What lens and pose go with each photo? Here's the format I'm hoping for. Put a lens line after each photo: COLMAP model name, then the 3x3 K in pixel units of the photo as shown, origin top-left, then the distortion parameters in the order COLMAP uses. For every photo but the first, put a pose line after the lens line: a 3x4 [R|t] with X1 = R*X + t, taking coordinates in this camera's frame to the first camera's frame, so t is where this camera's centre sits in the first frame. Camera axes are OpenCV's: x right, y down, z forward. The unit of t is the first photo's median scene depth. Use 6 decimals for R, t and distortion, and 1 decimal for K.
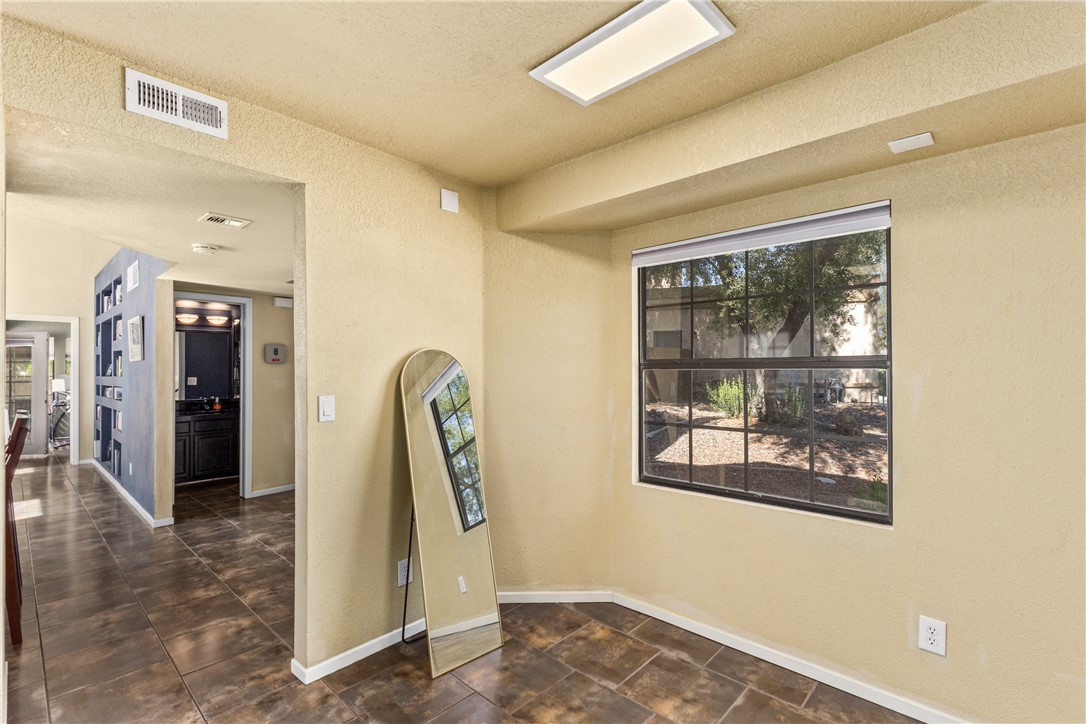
lens RADIAL K [[506.5, 0, 543.7], [0, 506.5, 363.9], [0, 0, 1]] dist [0.004727, 0.000097]
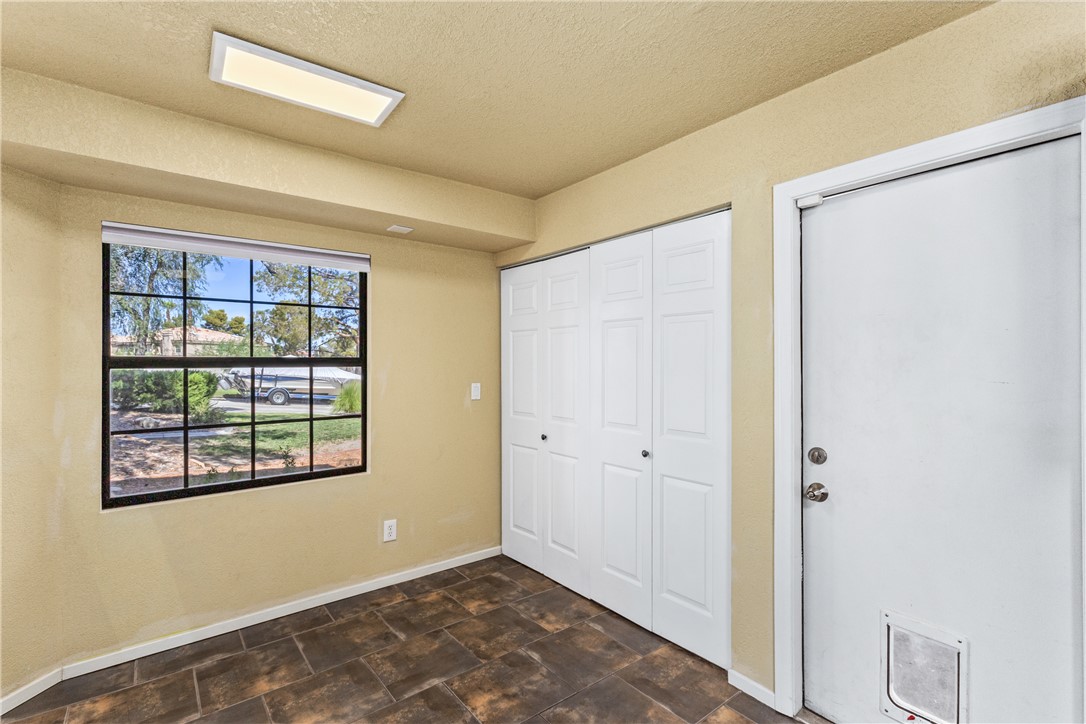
lens RADIAL K [[506.5, 0, 544.6], [0, 506.5, 364.9], [0, 0, 1]] dist [0.004727, 0.000097]
pose [[0.134067, 0.003227, 0.990967, -0.665507], [-0.000802, 0.999995, -0.003148, 0.007594], [-0.990972, -0.000373, 0.134069, 0.250545]]
